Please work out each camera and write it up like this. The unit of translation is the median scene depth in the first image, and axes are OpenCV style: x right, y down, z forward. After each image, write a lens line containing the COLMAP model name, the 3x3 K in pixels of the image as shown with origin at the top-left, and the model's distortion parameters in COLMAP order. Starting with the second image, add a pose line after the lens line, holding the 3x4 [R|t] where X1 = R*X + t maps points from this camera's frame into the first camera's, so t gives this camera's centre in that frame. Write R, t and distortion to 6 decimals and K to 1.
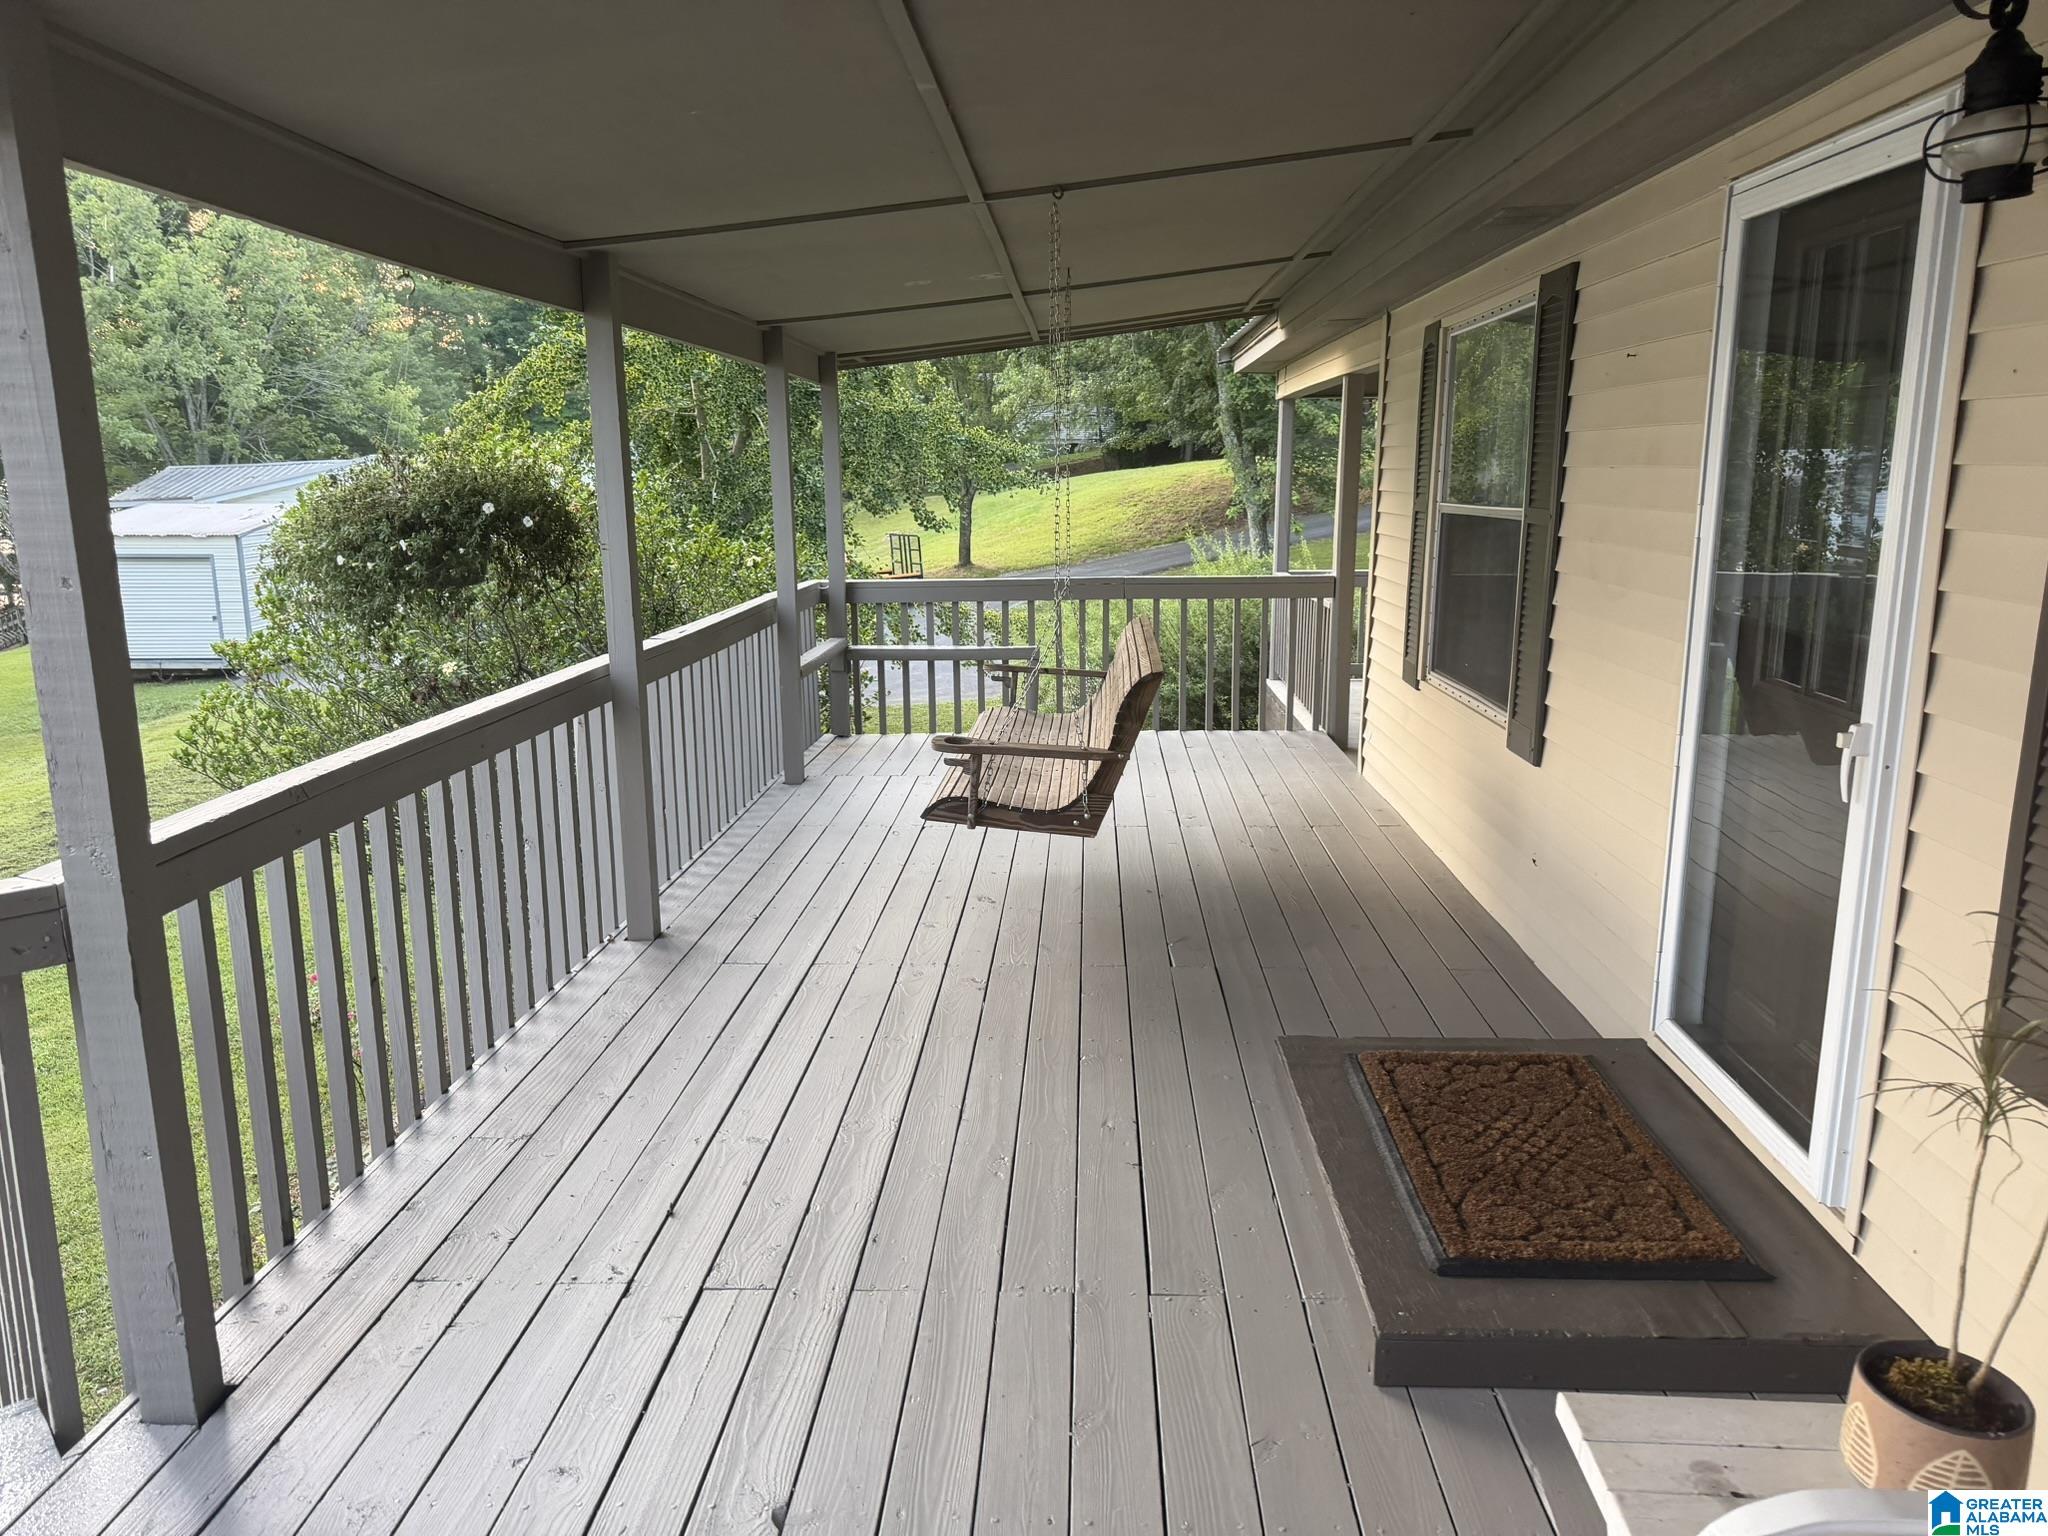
lens RADIAL K [[1425.2, 0, 982.2], [0, 1425.2, 779.9], [0, 0, 1]] dist [0.080152, -0.096934]
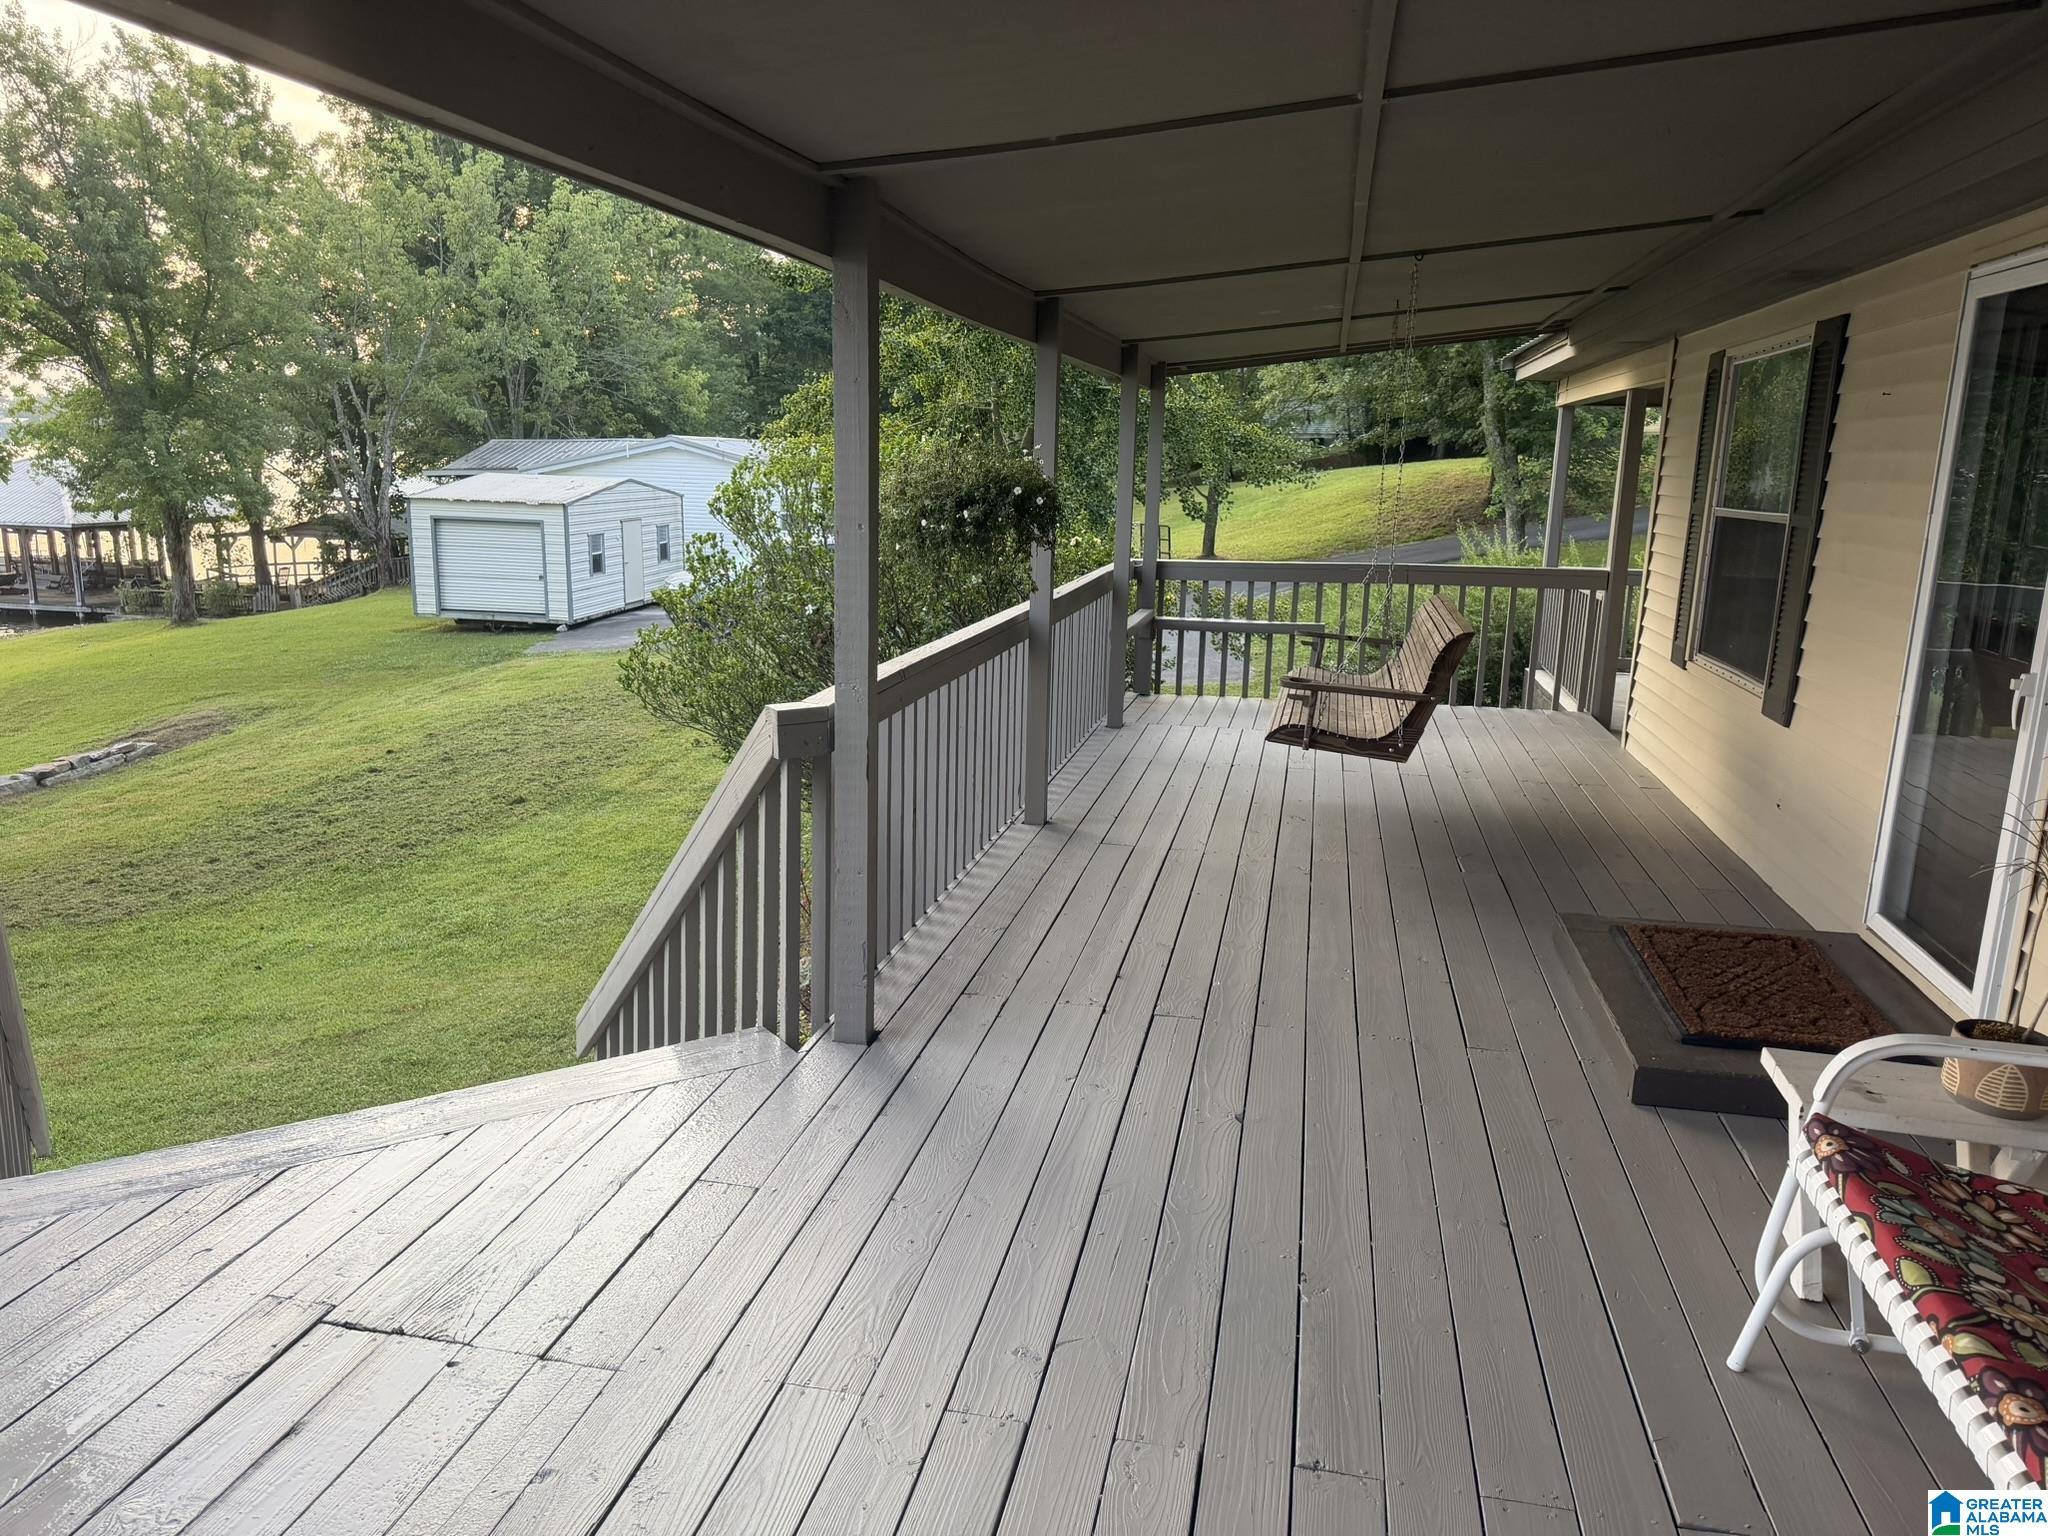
lens RADIAL K [[1425.2, 0, 982.2], [0, 1425.2, 779.9], [0, 0, 1]] dist [0.080152, -0.096934]
pose [[0.987362, 0.062015, -0.145844, -0.068717], [-0.060901, 0.998071, 0.012095, 0.040976], [0.146313, -0.003060, 0.989234, -0.203333]]
